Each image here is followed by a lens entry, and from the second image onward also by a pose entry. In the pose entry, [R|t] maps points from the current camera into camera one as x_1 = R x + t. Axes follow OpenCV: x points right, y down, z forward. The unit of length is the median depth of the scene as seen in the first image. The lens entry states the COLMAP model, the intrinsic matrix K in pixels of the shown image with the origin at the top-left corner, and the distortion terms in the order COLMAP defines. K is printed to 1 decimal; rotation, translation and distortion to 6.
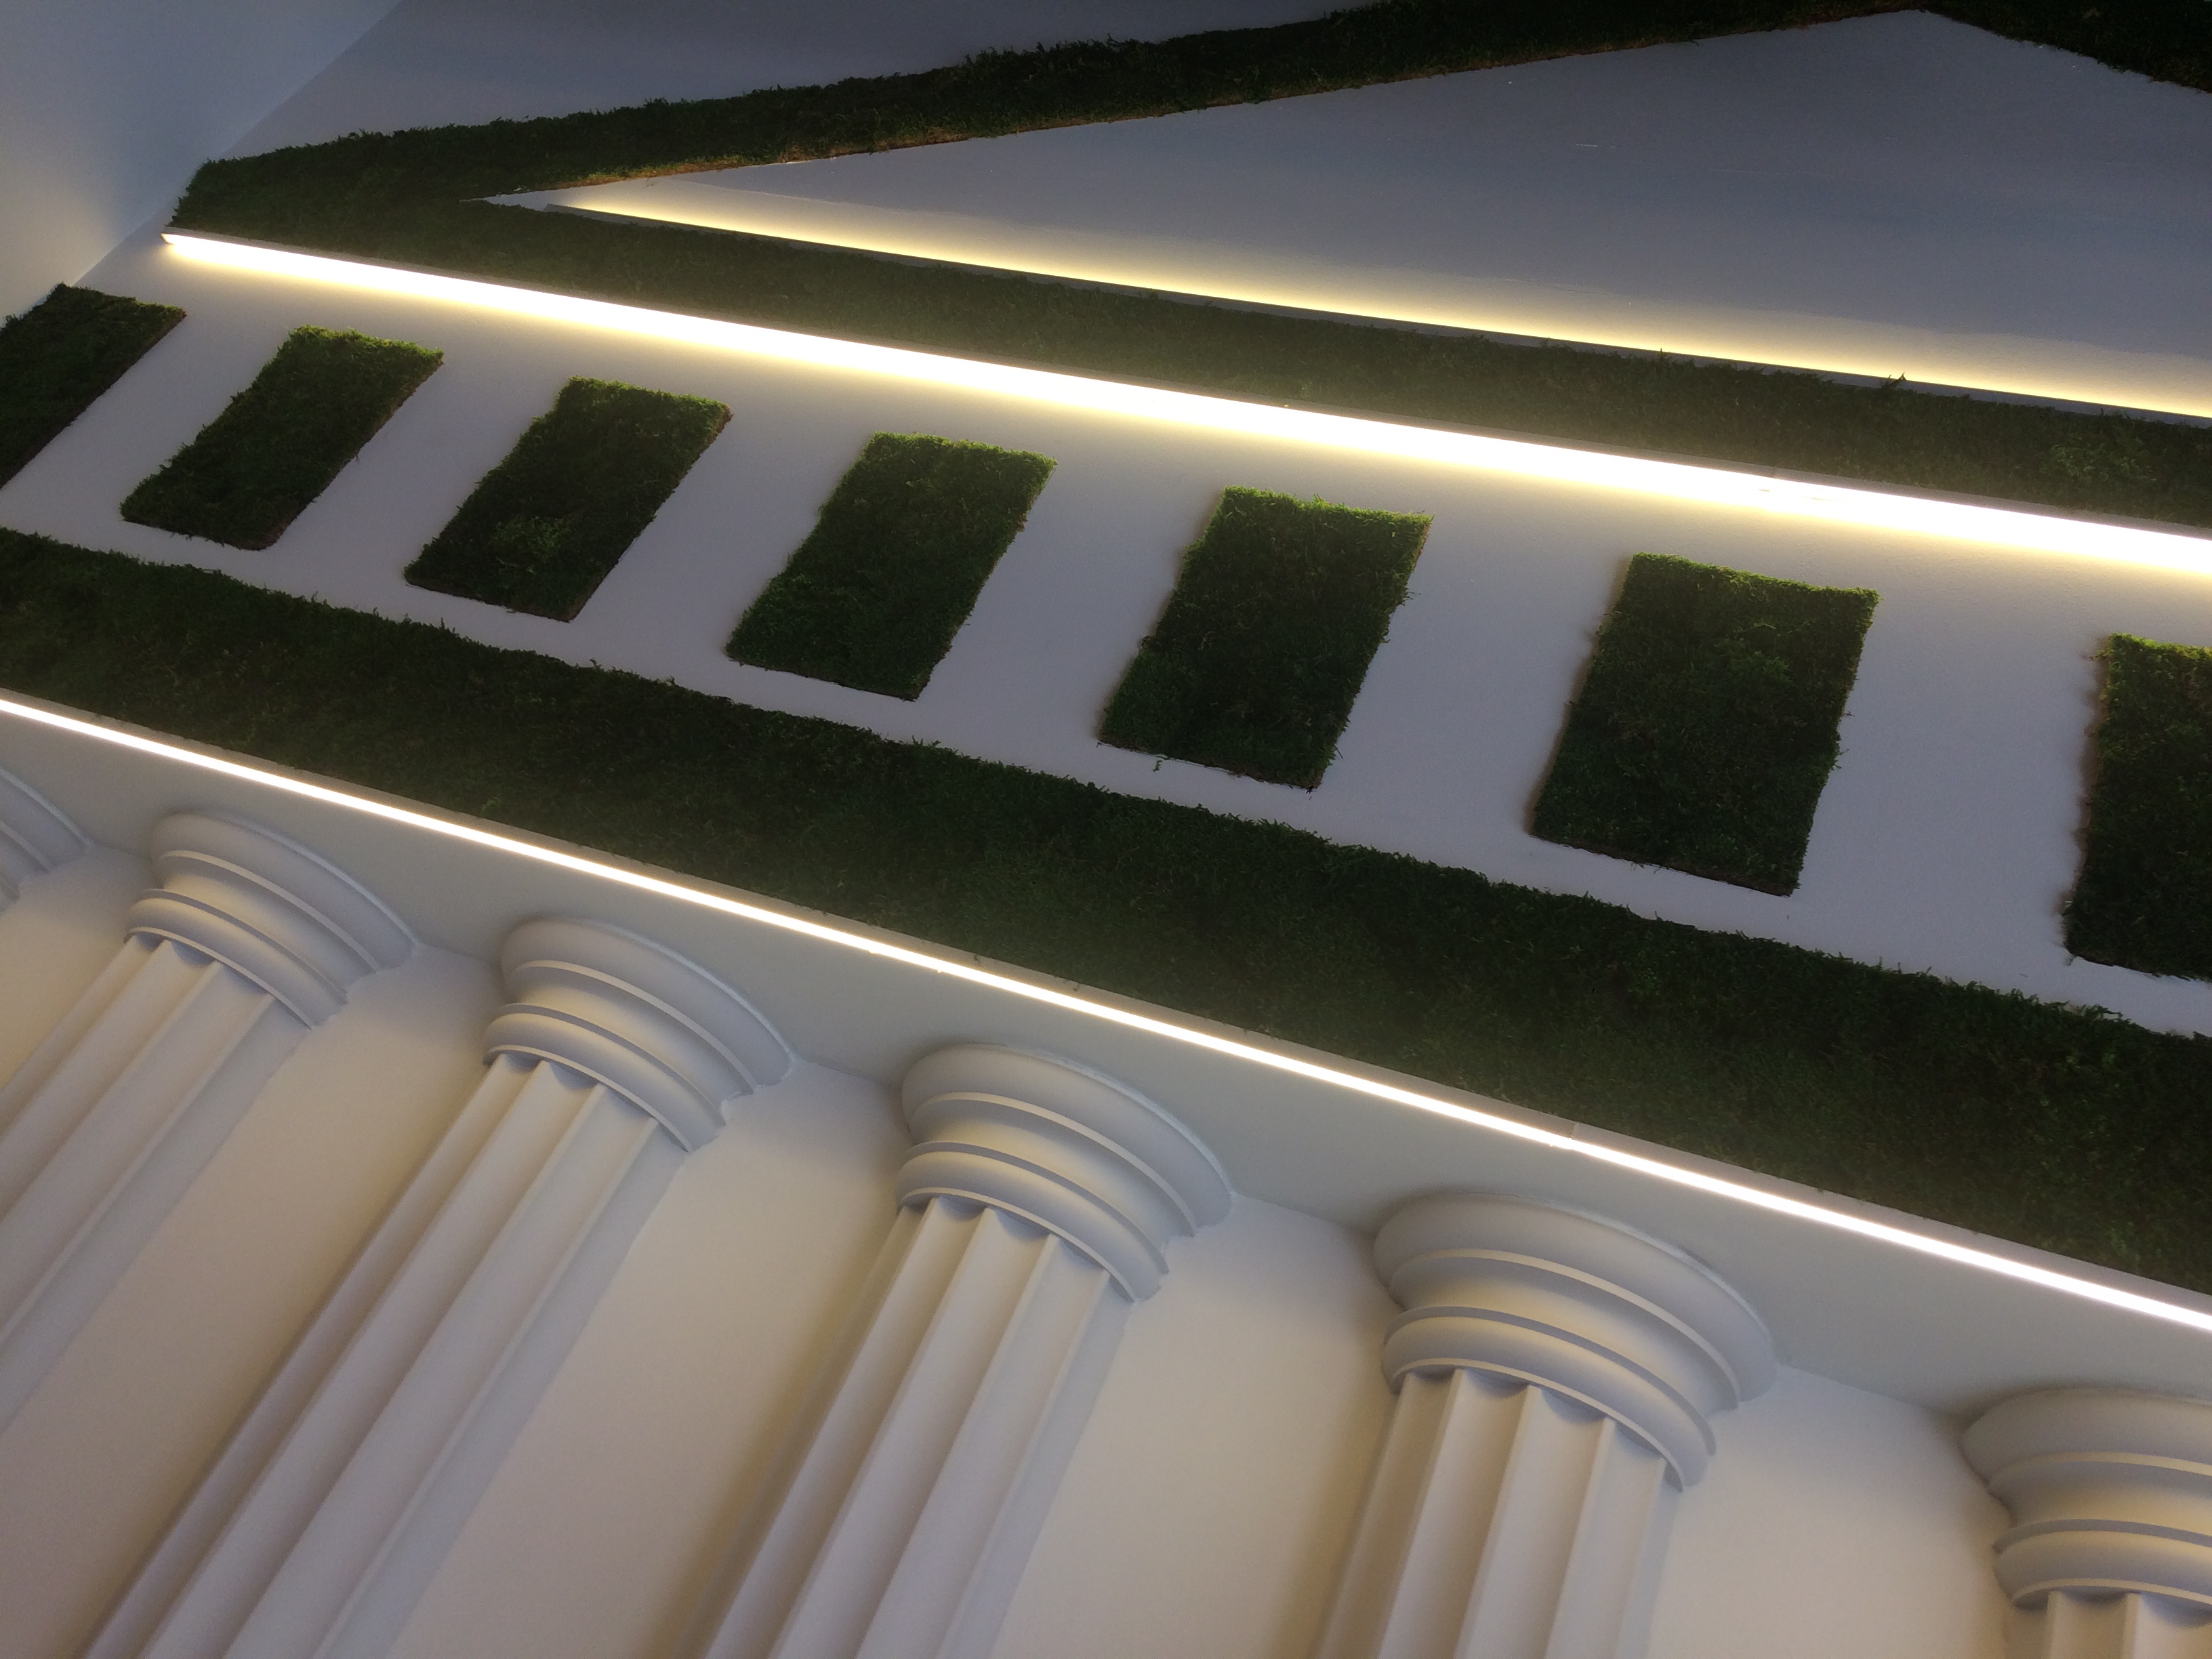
lens RADIAL K [[1880.8, 0, 1106.8], [0, 1880.8, 820.7], [0, 0, 1]] dist [0.131481, -0.206967]
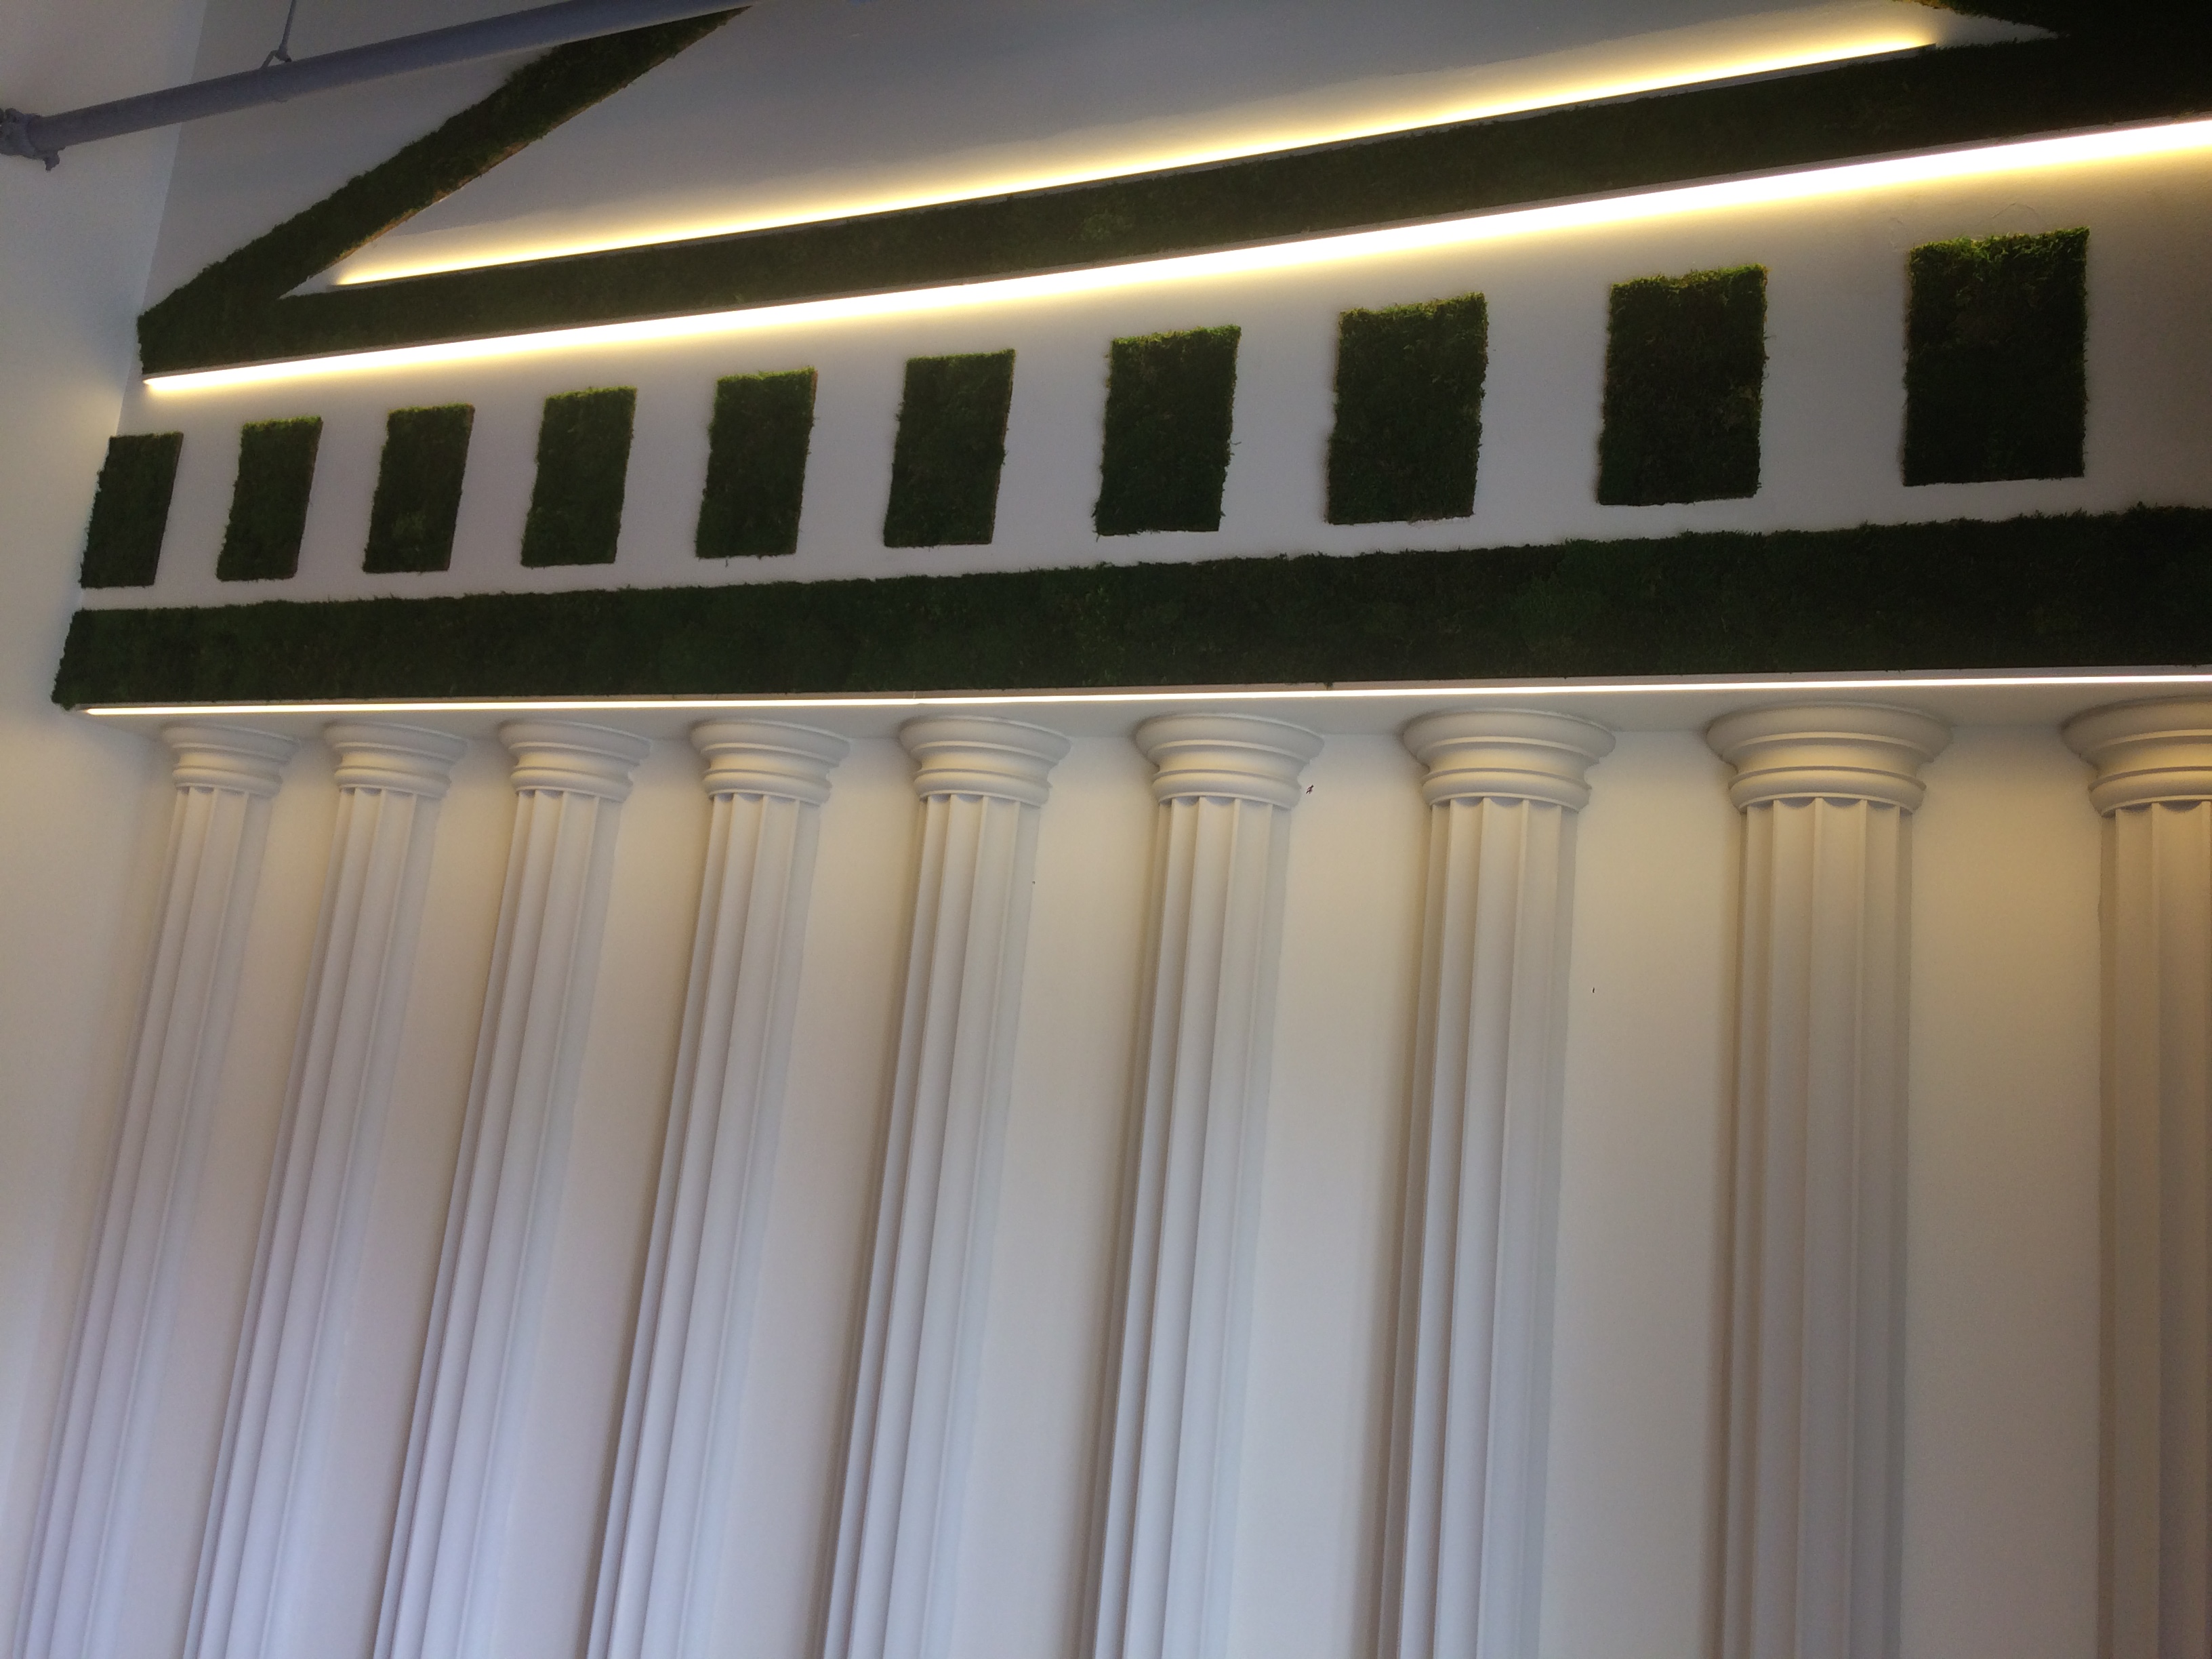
lens RADIAL K [[1877.0, 0, 1102.1], [0, 1877.0, 816.5], [0, 0, 1]] dist [0.128404, -0.195842]
pose [[0.920878, -0.338293, -0.193755, 0.626067], [0.385503, 0.864194, 0.323351, -0.264262], [0.058055, -0.372460, 0.926231, -0.842776]]
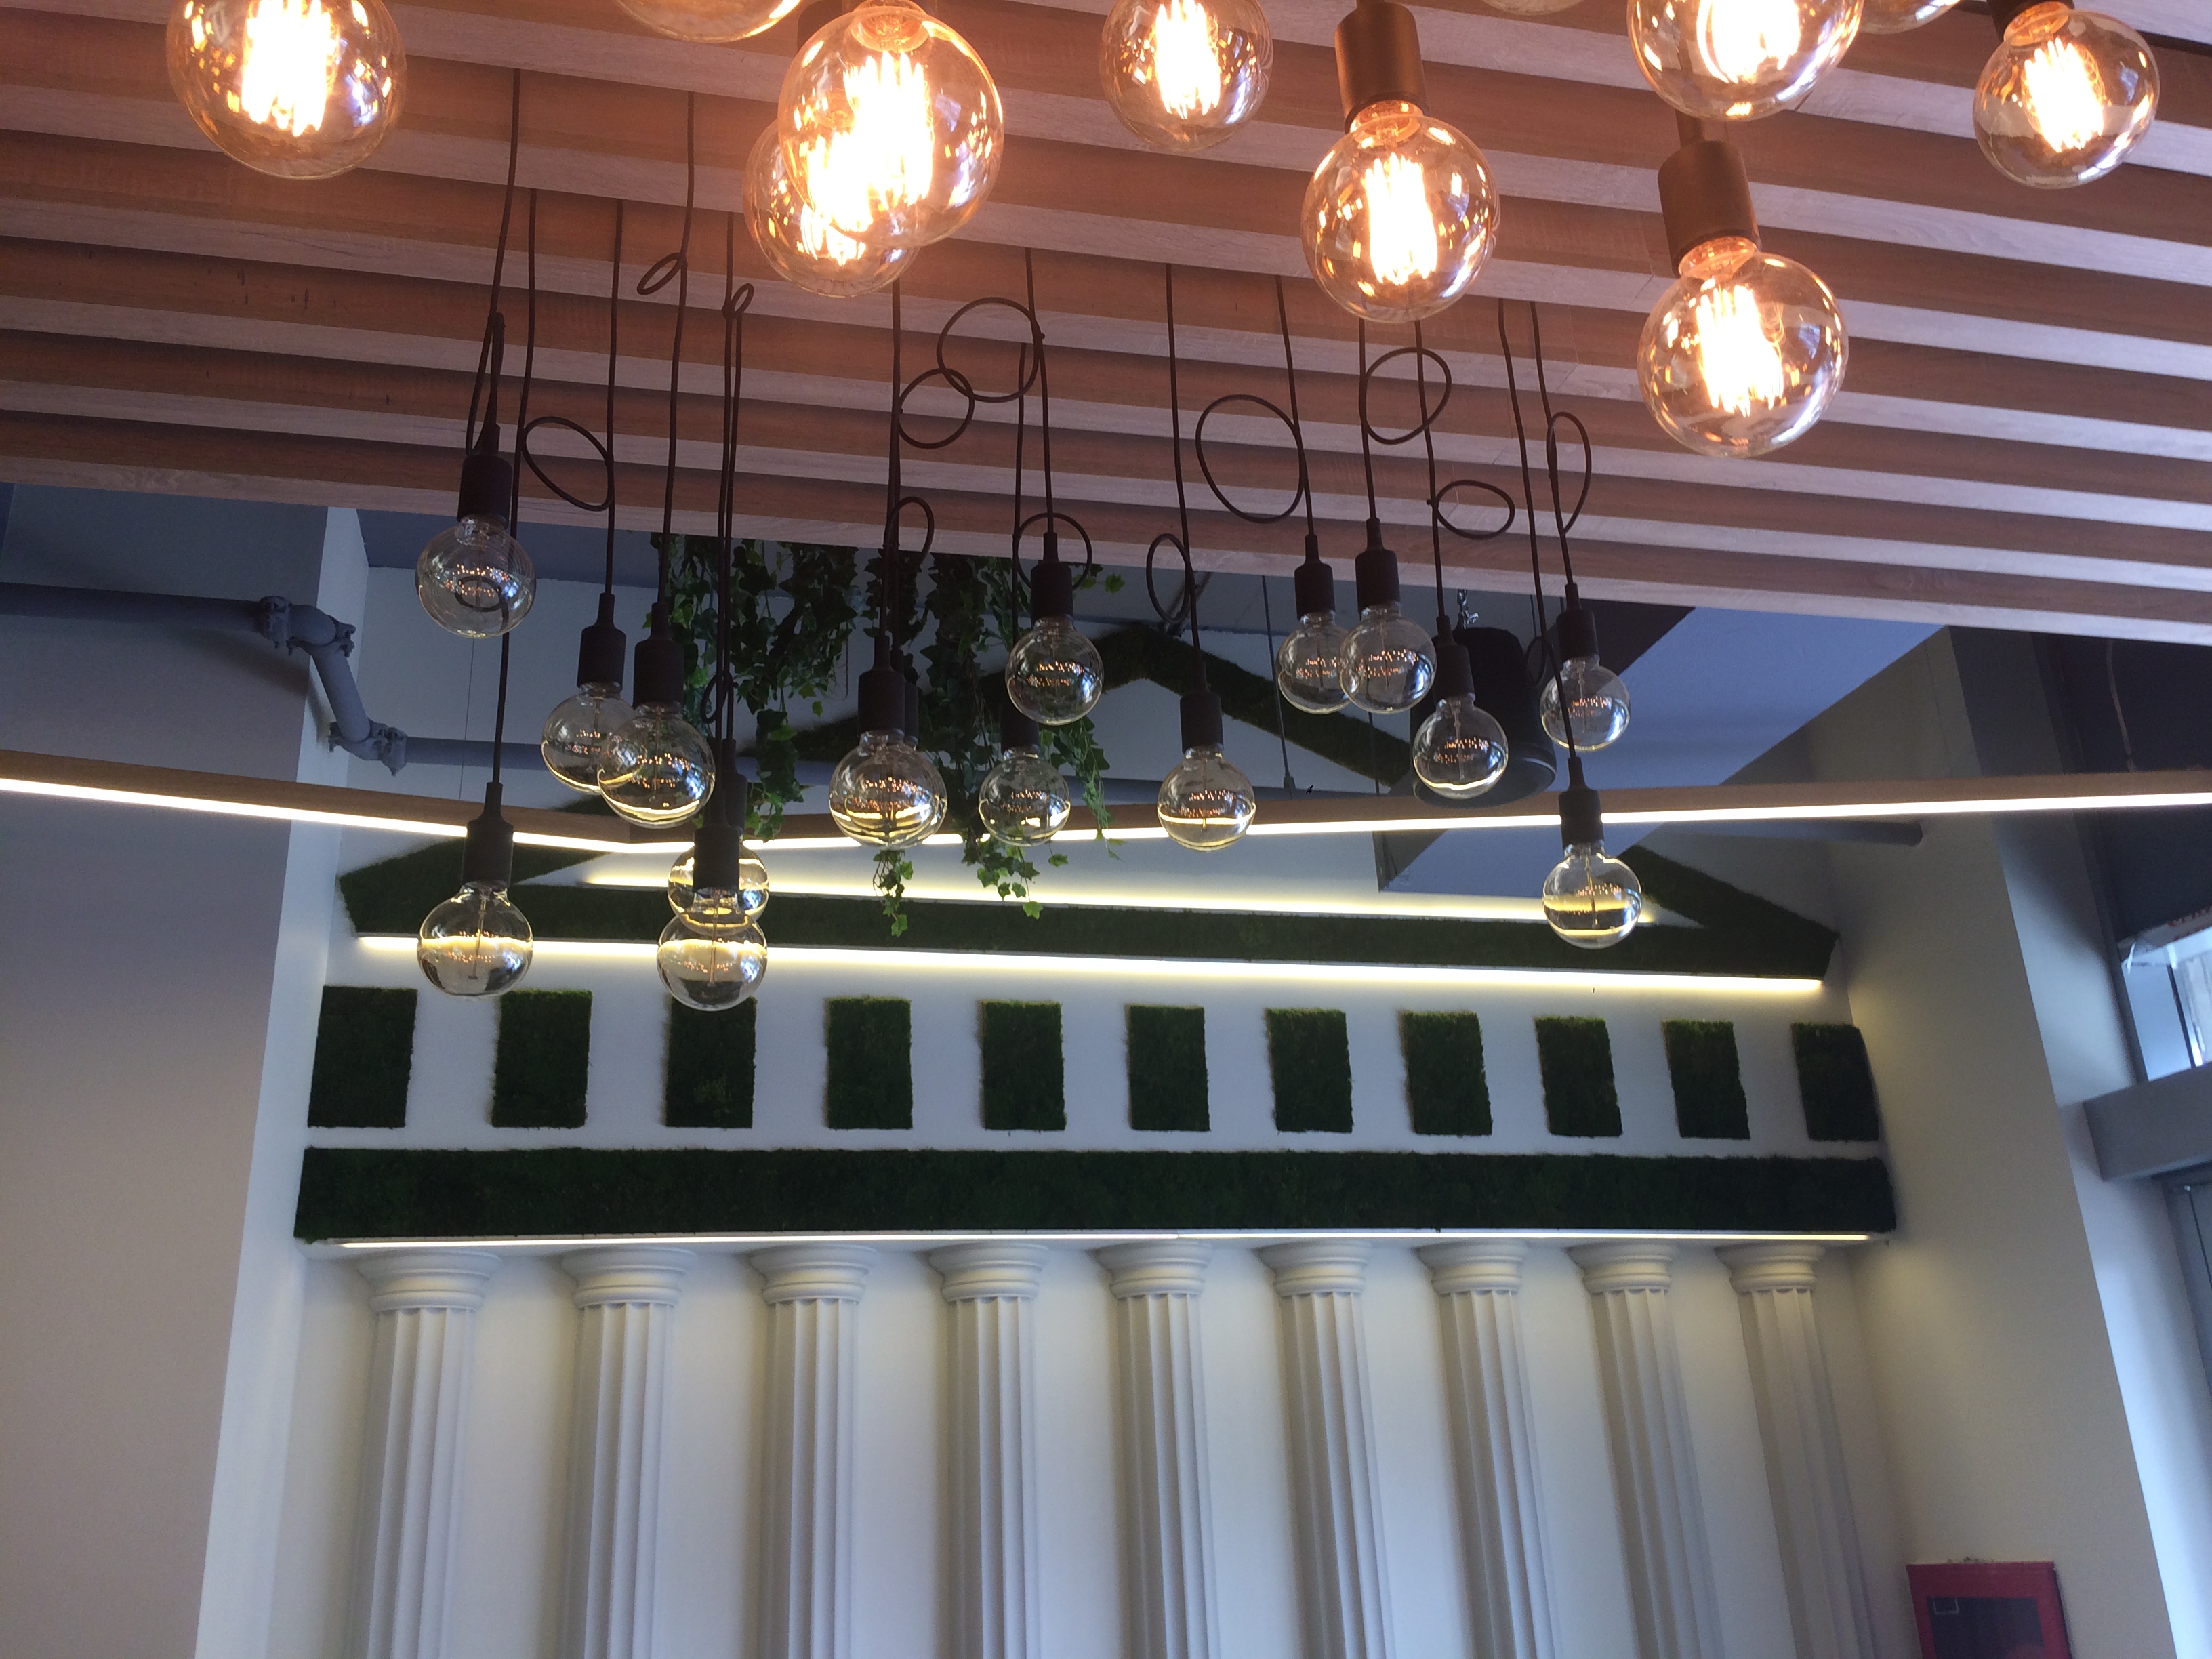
lens RADIAL K [[1877.0, 0, 1102.1], [0, 1877.0, 816.5], [0, 0, 1]] dist [0.128404, -0.195842]
pose [[0.831695, -0.270245, 0.485026, -1.022454], [0.091822, 0.928472, 0.359872, -1.371409], [-0.547587, -0.254768, 0.797020, -1.145302]]
